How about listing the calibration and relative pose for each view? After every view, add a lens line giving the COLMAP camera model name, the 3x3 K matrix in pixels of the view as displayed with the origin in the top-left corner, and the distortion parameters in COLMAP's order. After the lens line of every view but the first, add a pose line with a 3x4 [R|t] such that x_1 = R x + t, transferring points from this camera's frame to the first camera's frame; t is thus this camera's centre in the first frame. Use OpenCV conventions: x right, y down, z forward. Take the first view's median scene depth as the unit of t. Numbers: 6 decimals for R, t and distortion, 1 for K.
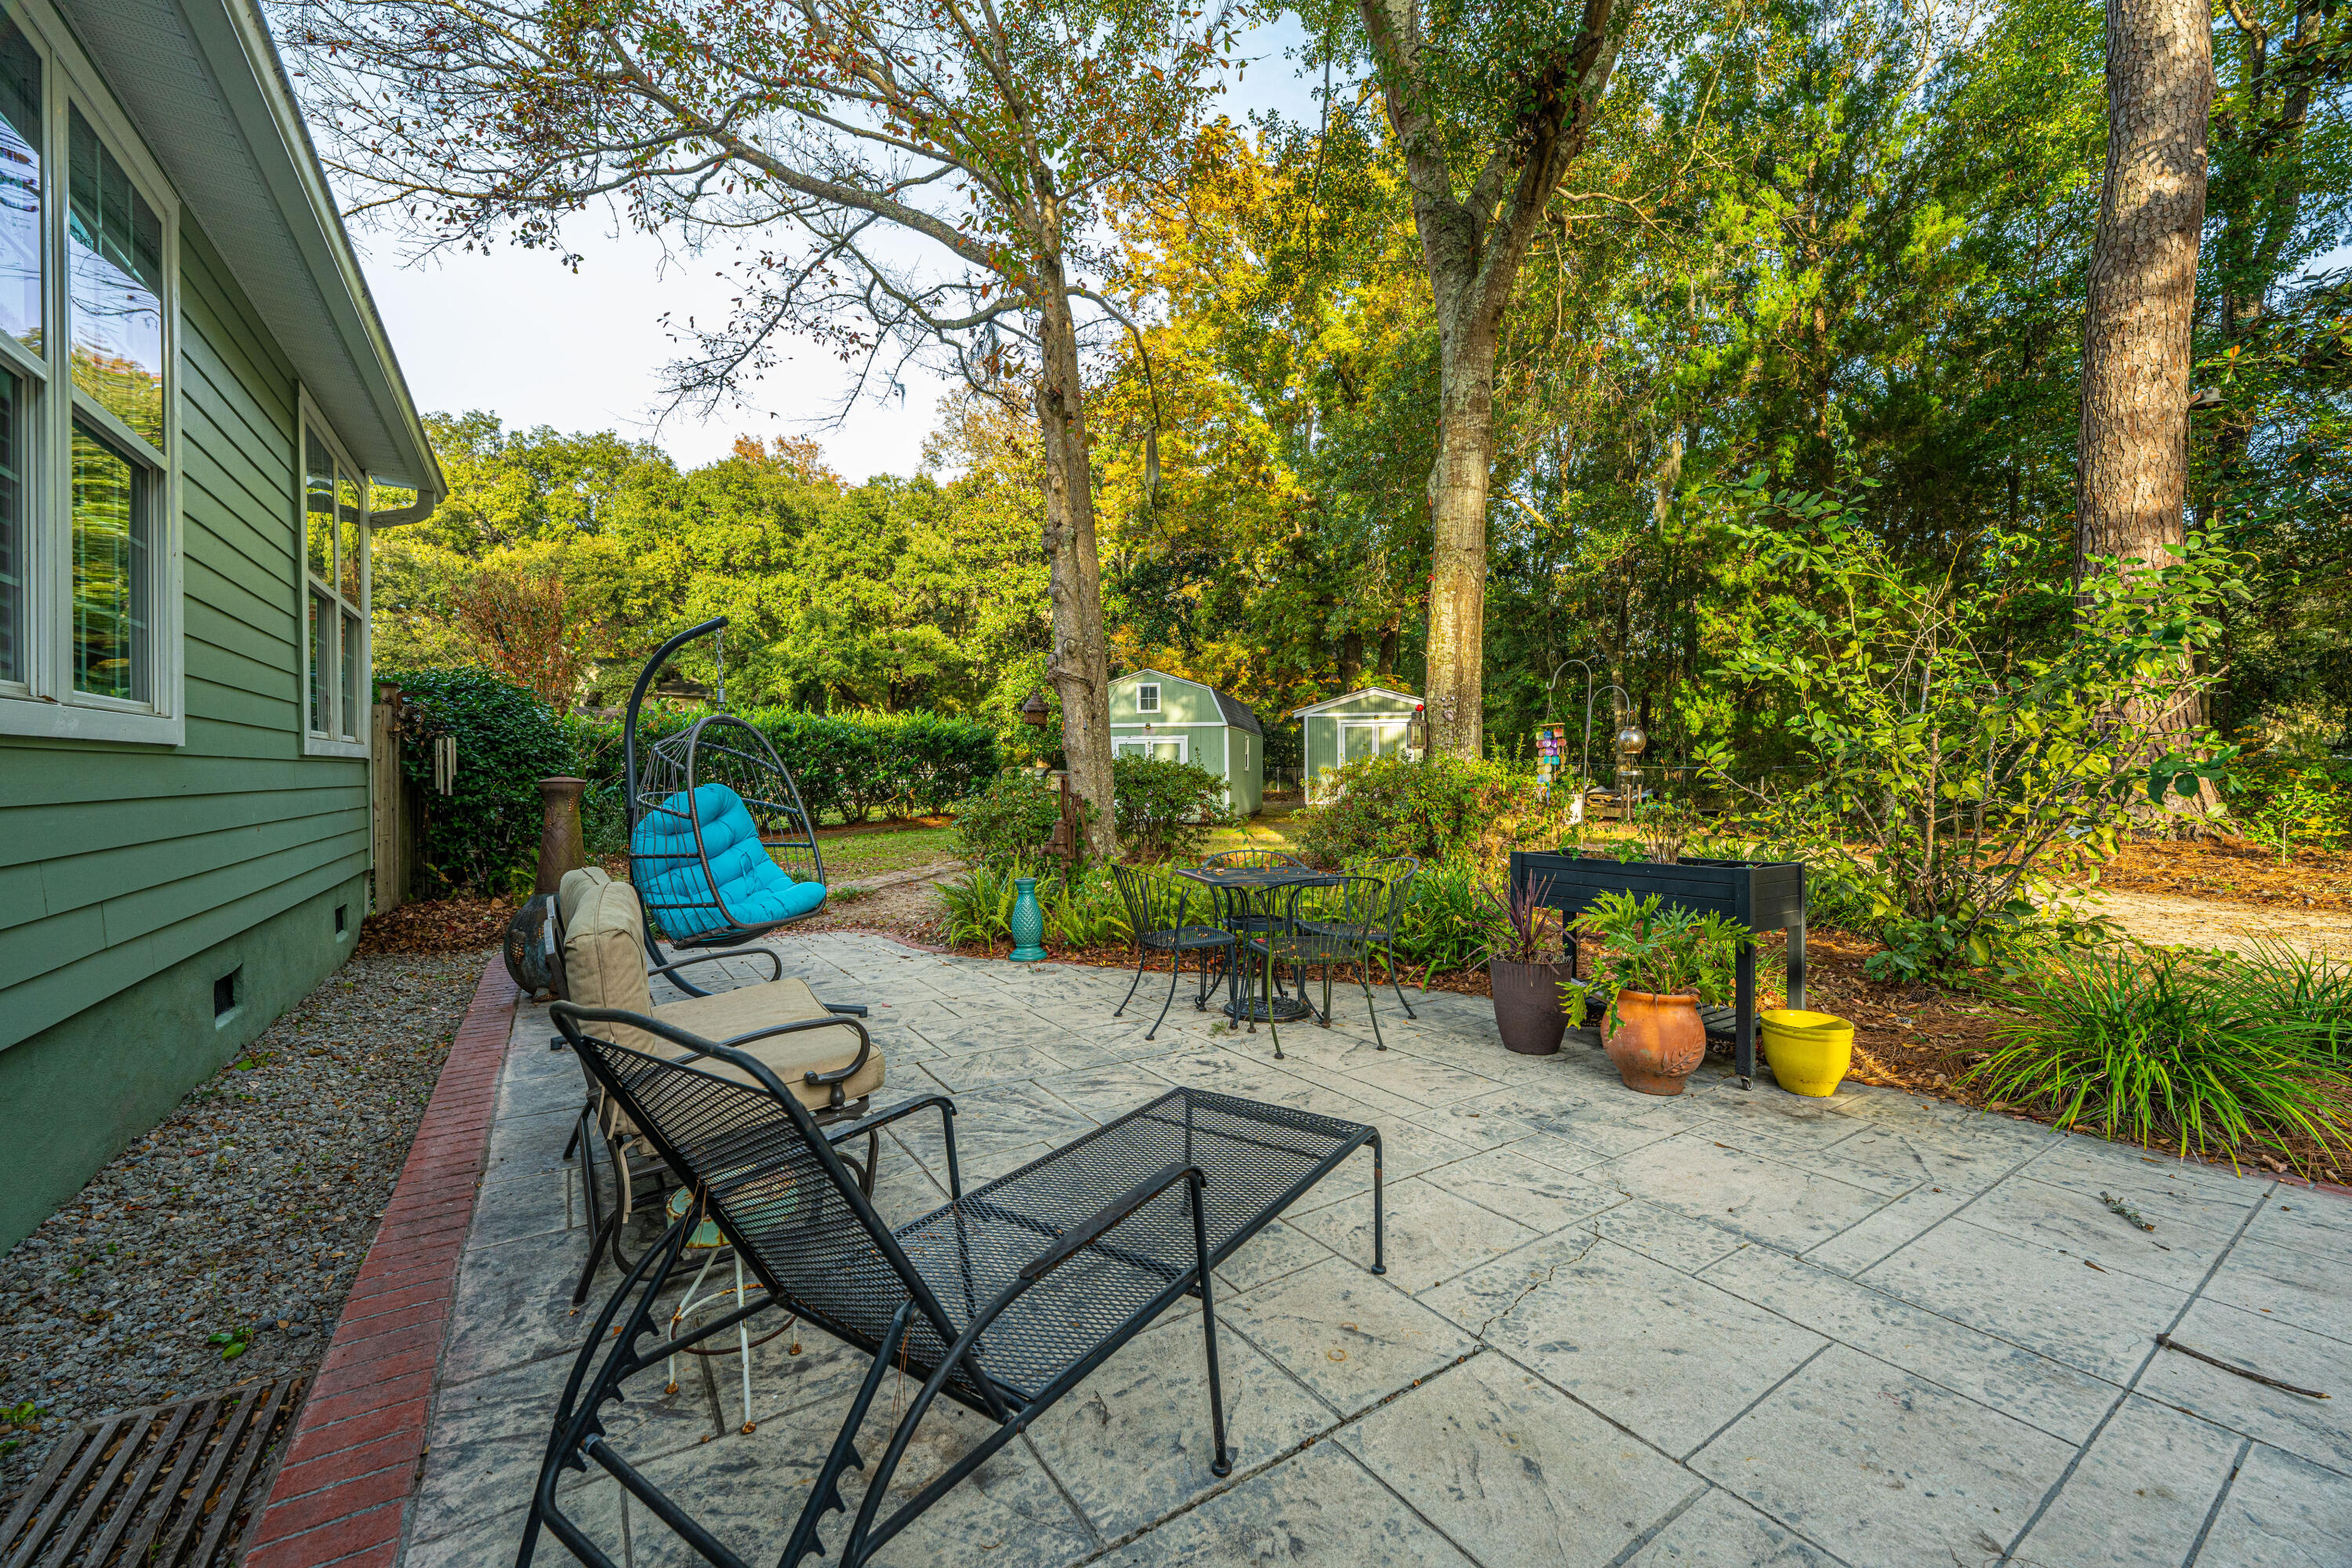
lens RADIAL K [[928.9, 0, 1157.1], [0, 928.9, 826.2], [0, 0, 1]] dist [0.001235, 0.000139]
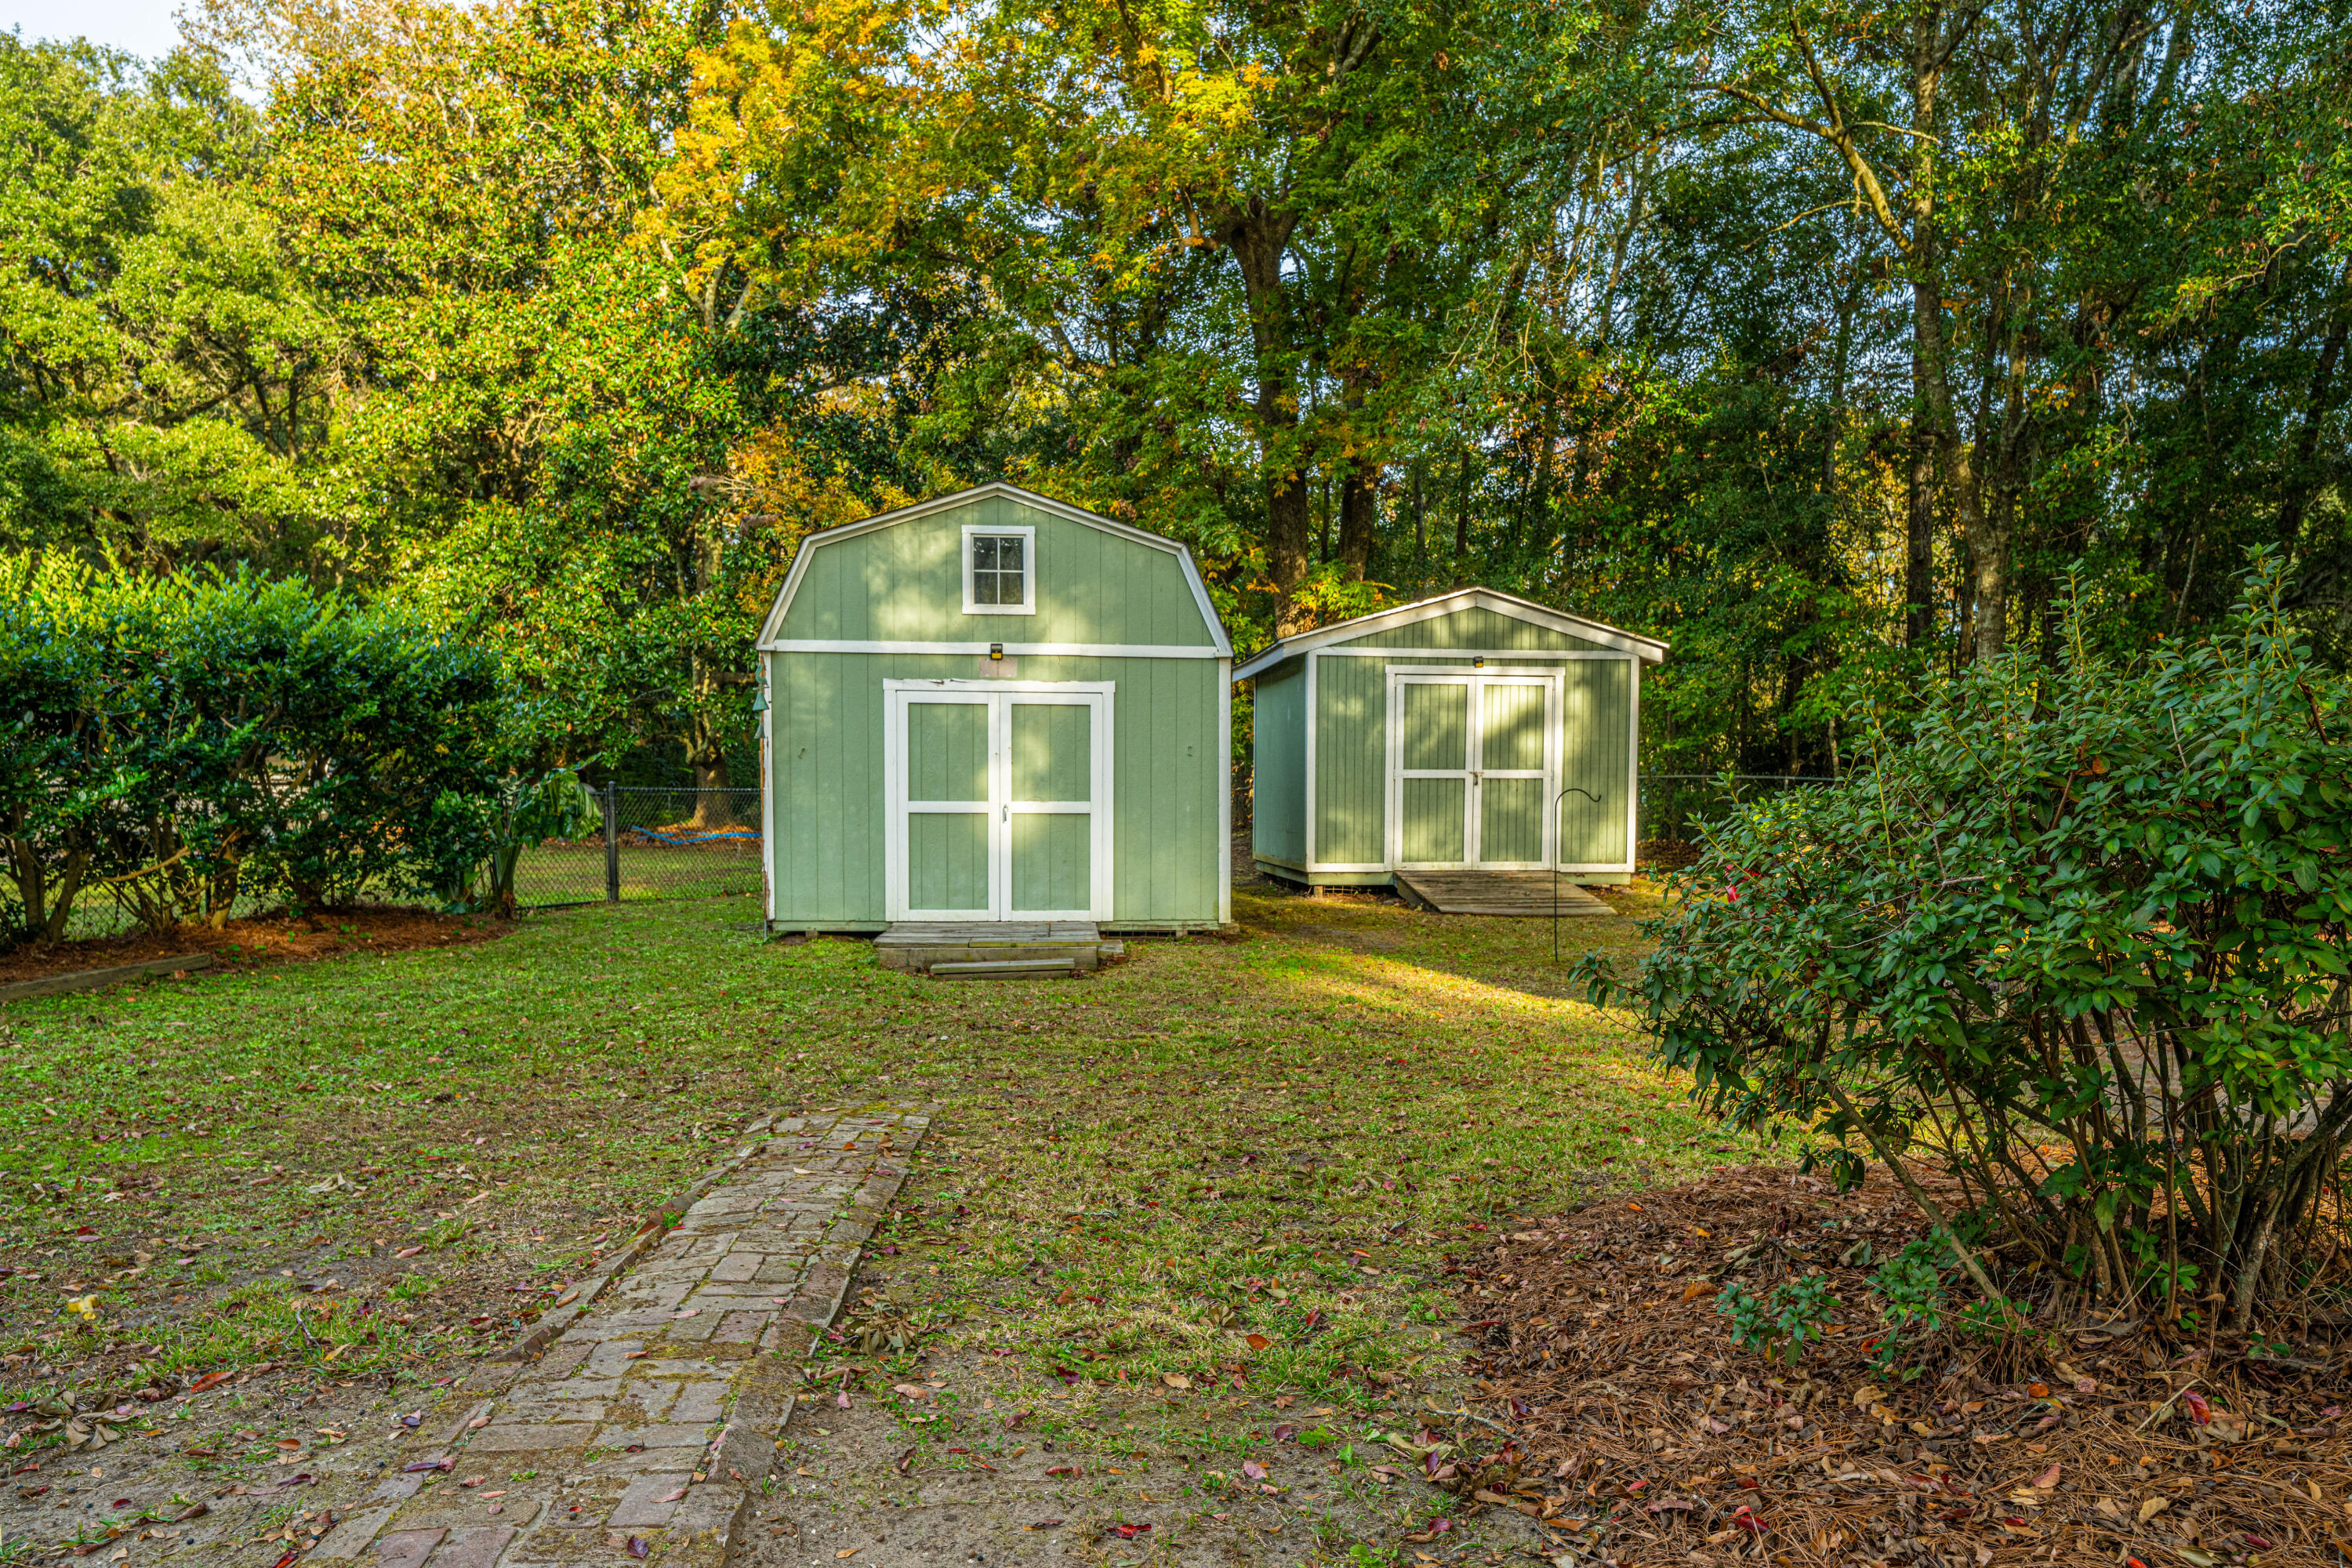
lens RADIAL K [[1597.6, 0, 1124.1], [0, 1597.6, 925.6], [0, 0, 1]] dist [-0.002405, 0.002054]
pose [[0.957477, -0.011945, 0.288261, -0.074532], [0.005791, 0.999737, 0.022193, -0.010681], [-0.288450, -0.019580, 0.957295, 0.229048]]
